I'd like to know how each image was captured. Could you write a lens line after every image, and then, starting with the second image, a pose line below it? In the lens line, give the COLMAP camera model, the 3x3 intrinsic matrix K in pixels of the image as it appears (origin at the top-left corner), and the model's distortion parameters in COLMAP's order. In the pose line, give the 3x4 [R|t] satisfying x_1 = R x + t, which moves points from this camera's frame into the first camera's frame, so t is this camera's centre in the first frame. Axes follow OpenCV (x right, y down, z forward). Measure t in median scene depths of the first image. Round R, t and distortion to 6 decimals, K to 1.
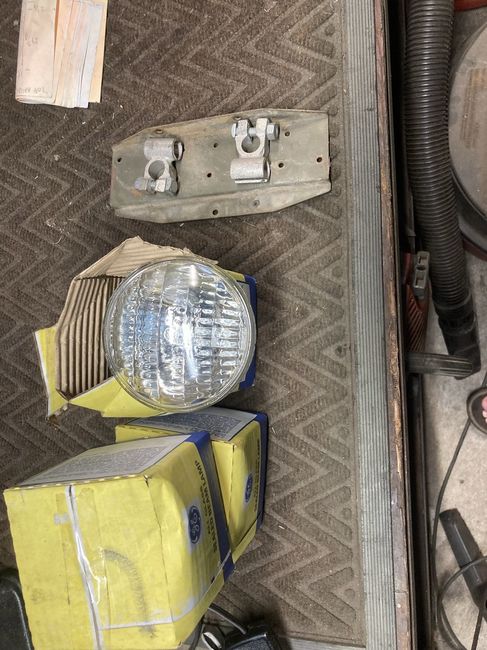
lens RADIAL K [[525.8, 0, 242.8], [0, 525.8, 324.9], [0, 0, 1]] dist [0.008744, -0.021507]
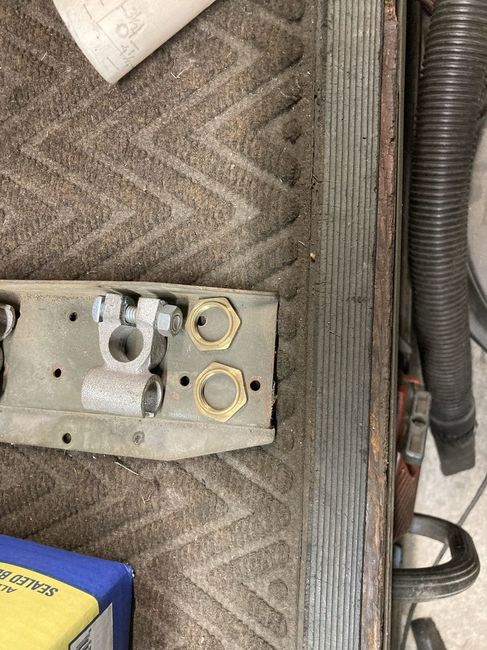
lens RADIAL K [[525.8, 0, 245.0], [0, 525.8, 323.7], [0, 0, 1]] dist [0.008744, -0.021507]
pose [[0.997543, 0.056219, 0.041794, 0.104730], [-0.058234, 0.997116, 0.048672, -0.378745], [-0.038938, -0.050986, 0.997940, 0.462728]]
